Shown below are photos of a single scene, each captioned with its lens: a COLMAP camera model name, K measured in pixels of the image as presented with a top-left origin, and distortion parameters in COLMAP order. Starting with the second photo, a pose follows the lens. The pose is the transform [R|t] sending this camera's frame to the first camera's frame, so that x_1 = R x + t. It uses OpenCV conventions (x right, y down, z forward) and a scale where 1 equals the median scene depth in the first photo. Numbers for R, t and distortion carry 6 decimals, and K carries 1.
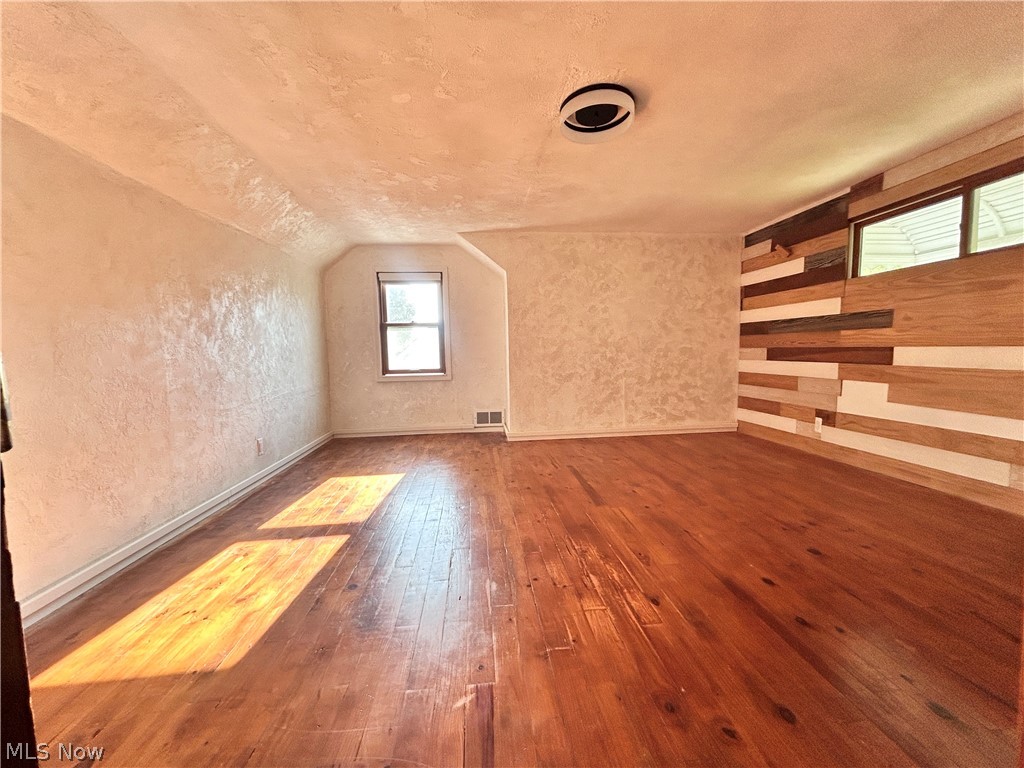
lens RADIAL K [[414.7, 0, 488.9], [0, 414.7, 392.2], [0, 0, 1]] dist [0.002428, 0.000697]
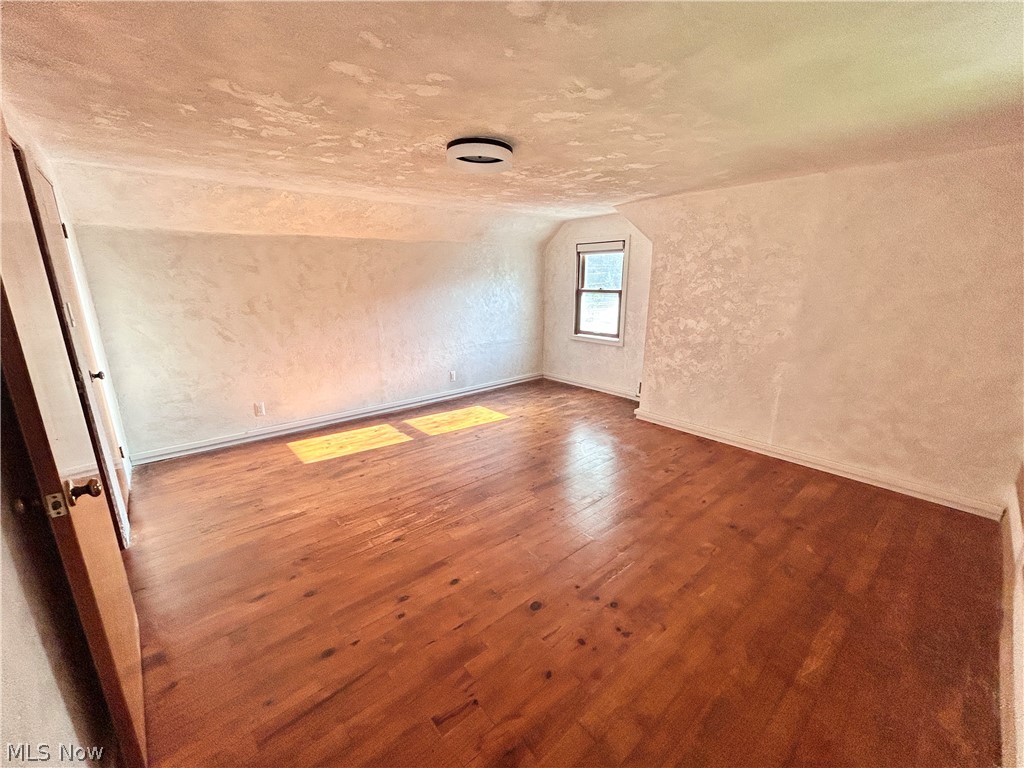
lens RADIAL K [[414.7, 0, 522.9], [0, 414.7, 382.2], [0, 0, 1]] dist [0.002428, 0.000697]
pose [[0.582949, 0.220556, -0.782001, 0.939729], [-0.083513, 0.973620, 0.212345, -0.225645], [0.808206, -0.058479, 0.585990, 0.281946]]
